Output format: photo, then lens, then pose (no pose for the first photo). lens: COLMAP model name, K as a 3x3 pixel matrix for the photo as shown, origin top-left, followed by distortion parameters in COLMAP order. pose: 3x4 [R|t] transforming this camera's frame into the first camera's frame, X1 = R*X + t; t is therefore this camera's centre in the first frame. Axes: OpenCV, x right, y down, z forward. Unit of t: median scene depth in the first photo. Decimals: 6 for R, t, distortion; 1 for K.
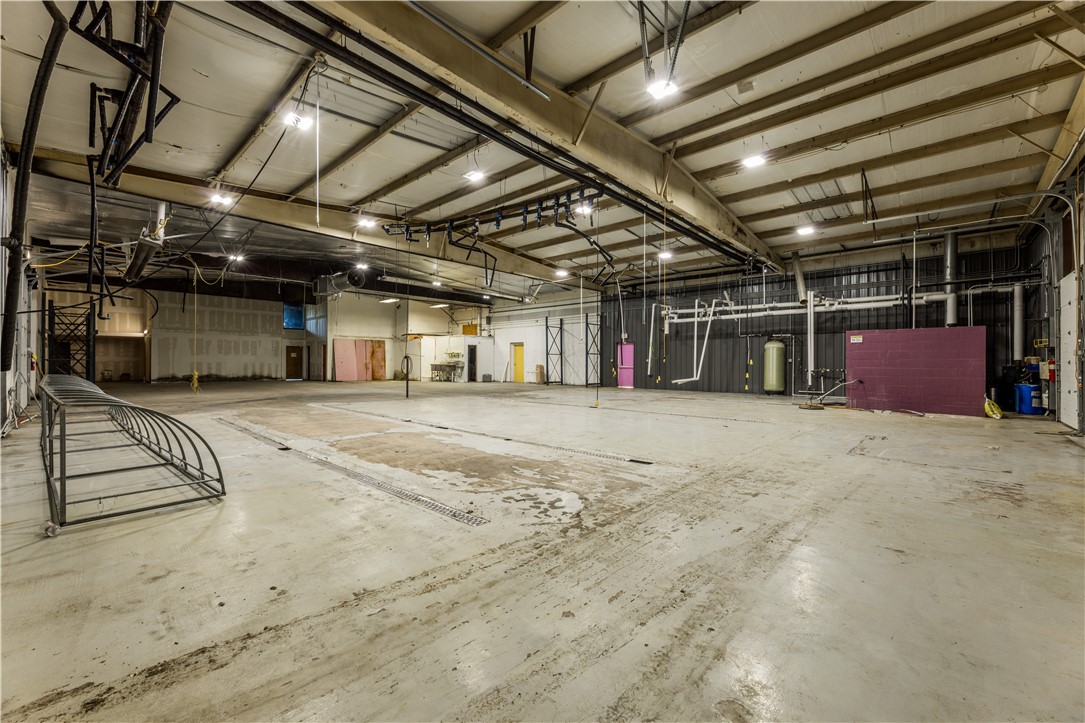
lens RADIAL K [[438.7, 0, 539.3], [0, 438.7, 359.7], [0, 0, 1]] dist [0.000018, 0.000004]
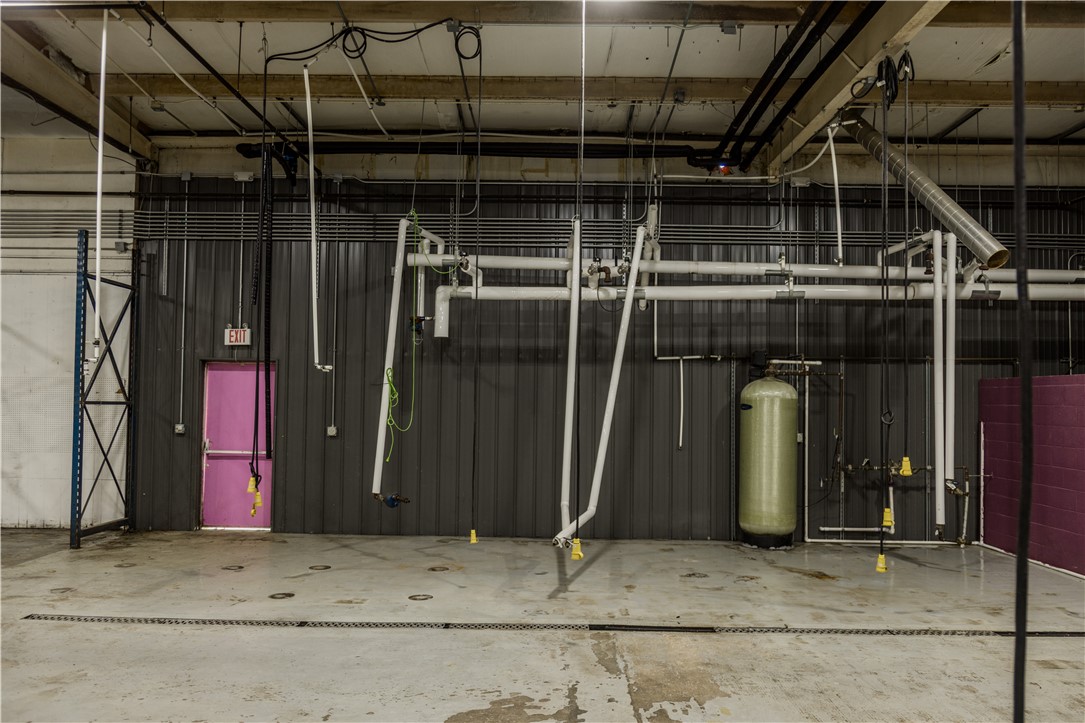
lens RADIAL K [[910.8, 0, 538.2], [0, 910.8, 363.7], [0, 0, 1]] dist [0.000058, -0.001168]
pose [[0.749441, 0.036647, 0.661057, -0.038711], [-0.015764, 0.999172, -0.037518, -0.022914], [-0.661884, 0.017697, 0.749398, 0.544413]]
